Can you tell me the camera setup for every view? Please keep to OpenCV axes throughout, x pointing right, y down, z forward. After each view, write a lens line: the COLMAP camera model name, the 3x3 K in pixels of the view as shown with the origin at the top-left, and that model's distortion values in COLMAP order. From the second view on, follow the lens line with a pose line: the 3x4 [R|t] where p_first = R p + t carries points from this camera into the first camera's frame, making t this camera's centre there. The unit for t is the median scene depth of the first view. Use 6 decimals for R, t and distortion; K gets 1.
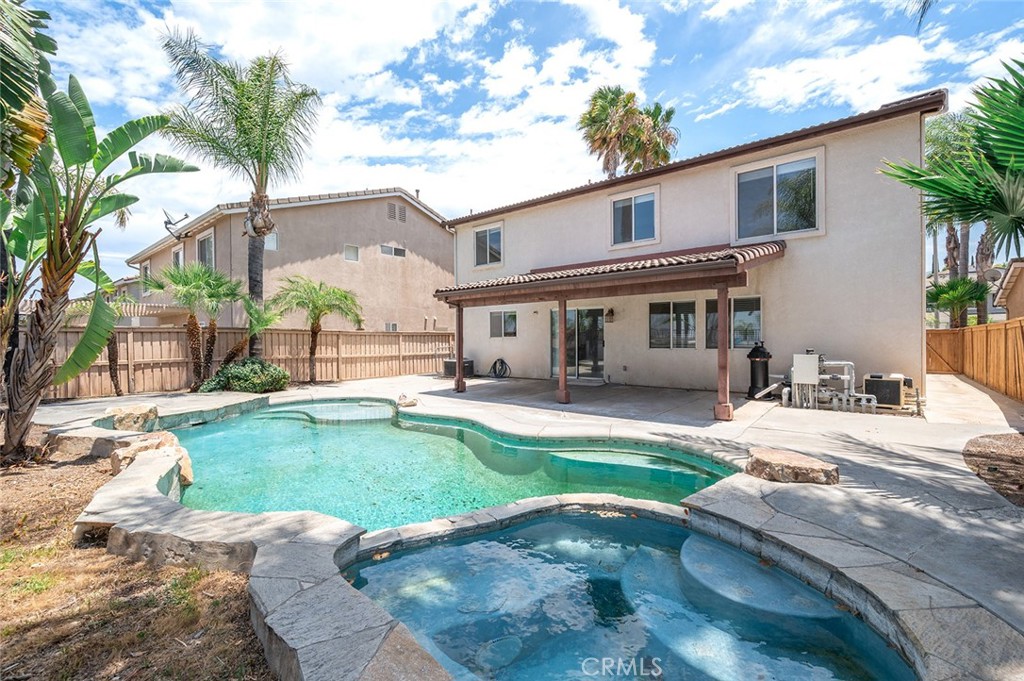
lens RADIAL K [[444.5, 0, 524.4], [0, 444.5, 340.6], [0, 0, 1]] dist [0.014841, -0.000318]
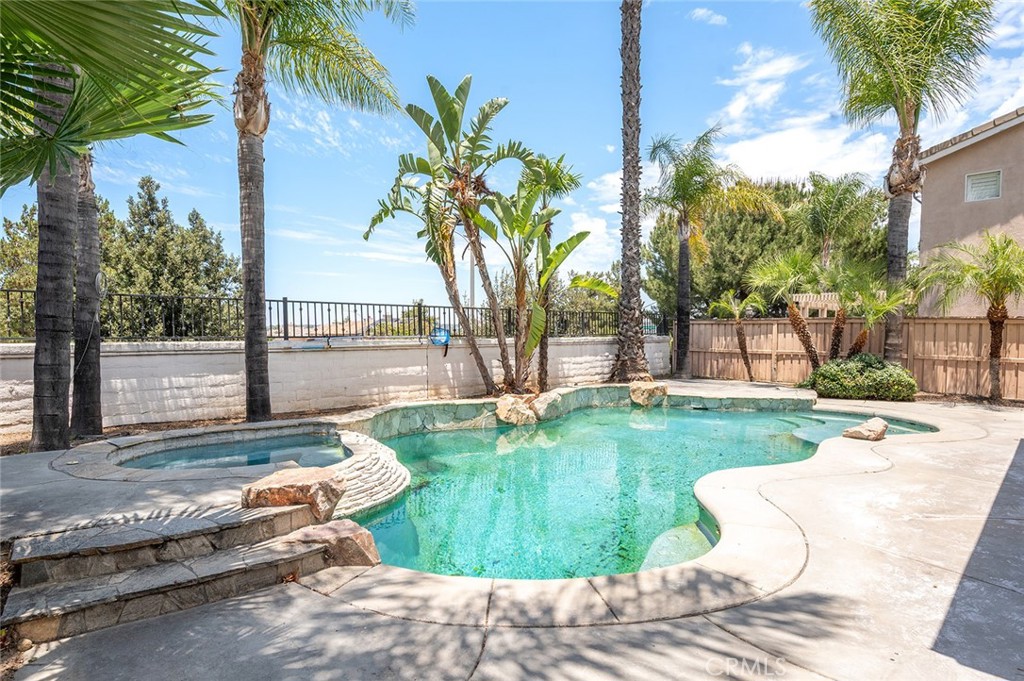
lens RADIAL K [[530.8, 0, 509.9], [0, 530.8, 340.7], [0, 0, 1]] dist [-0.004029, -0.000466]
pose [[-0.090320, 0.021194, -0.995687, 0.353458], [-0.008212, 0.999724, 0.022024, -0.002189], [0.995879, 0.010166, -0.090121, 0.385801]]
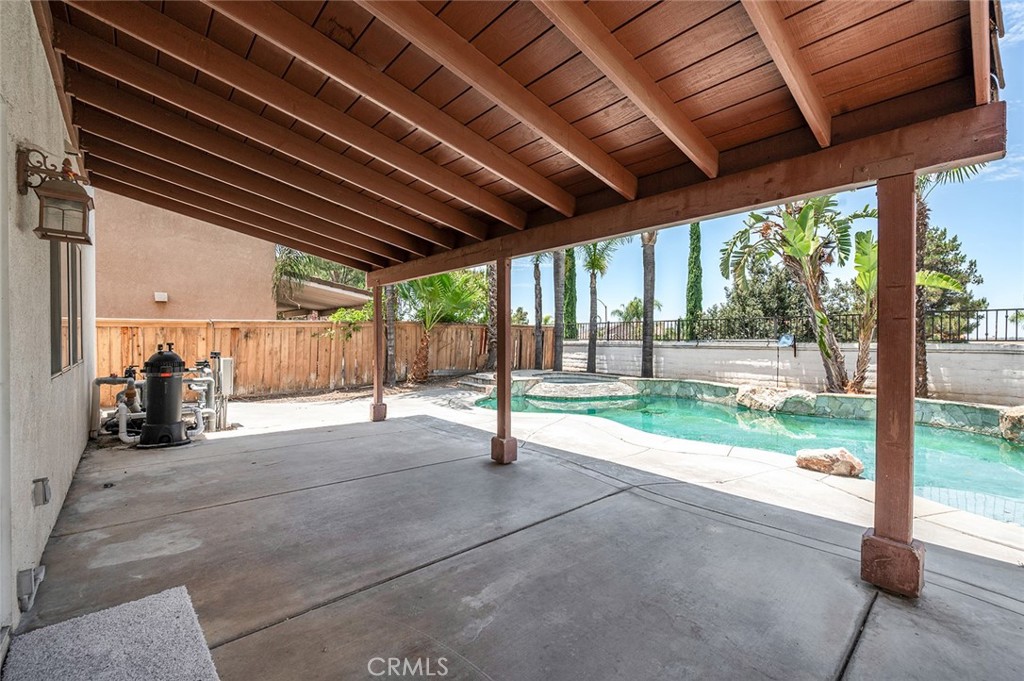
lens RADIAL K [[444.5, 0, 514.6], [0, 444.5, 347.8], [0, 0, 1]] dist [0.014841, -0.000318]
pose [[-0.993514, 0.001165, 0.113702, 0.017021], [0.004670, 0.999522, 0.030563, -0.004391], [-0.113612, 0.030895, -0.993045, 1.050176]]
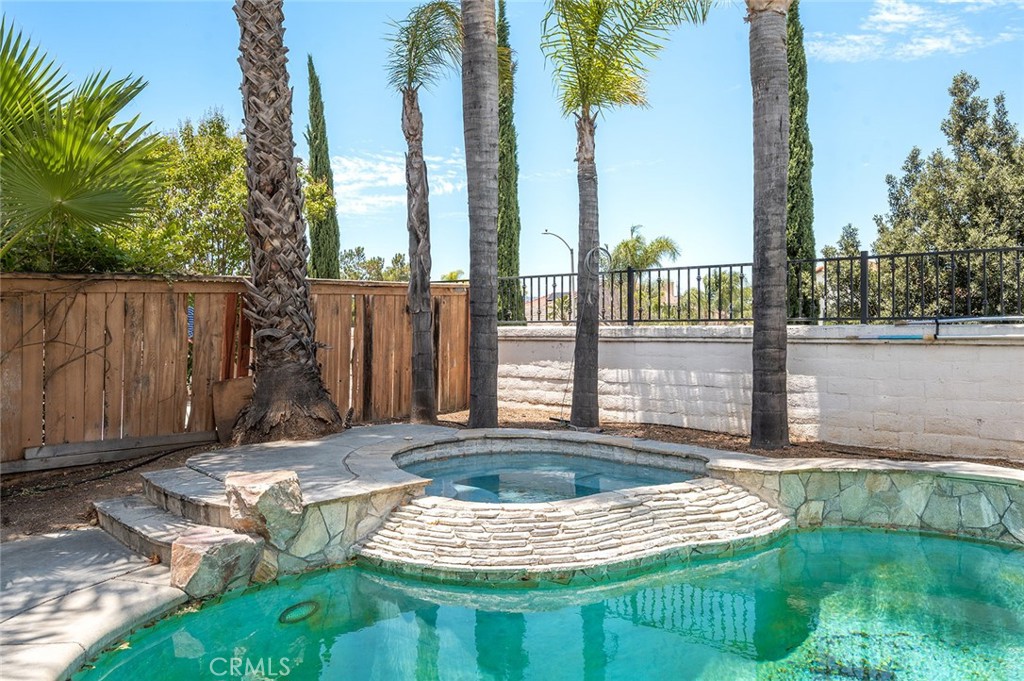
lens RADIAL K [[807.2, 0, 513.3], [0, 807.2, 345.1], [0, 0, 1]] dist [-0.003839, 0.013831]
pose [[-0.999328, 0.024367, -0.027395, 0.027906], [0.022991, 0.998511, 0.049469, -0.005572], [0.028560, 0.048806, -0.998400, 0.608620]]
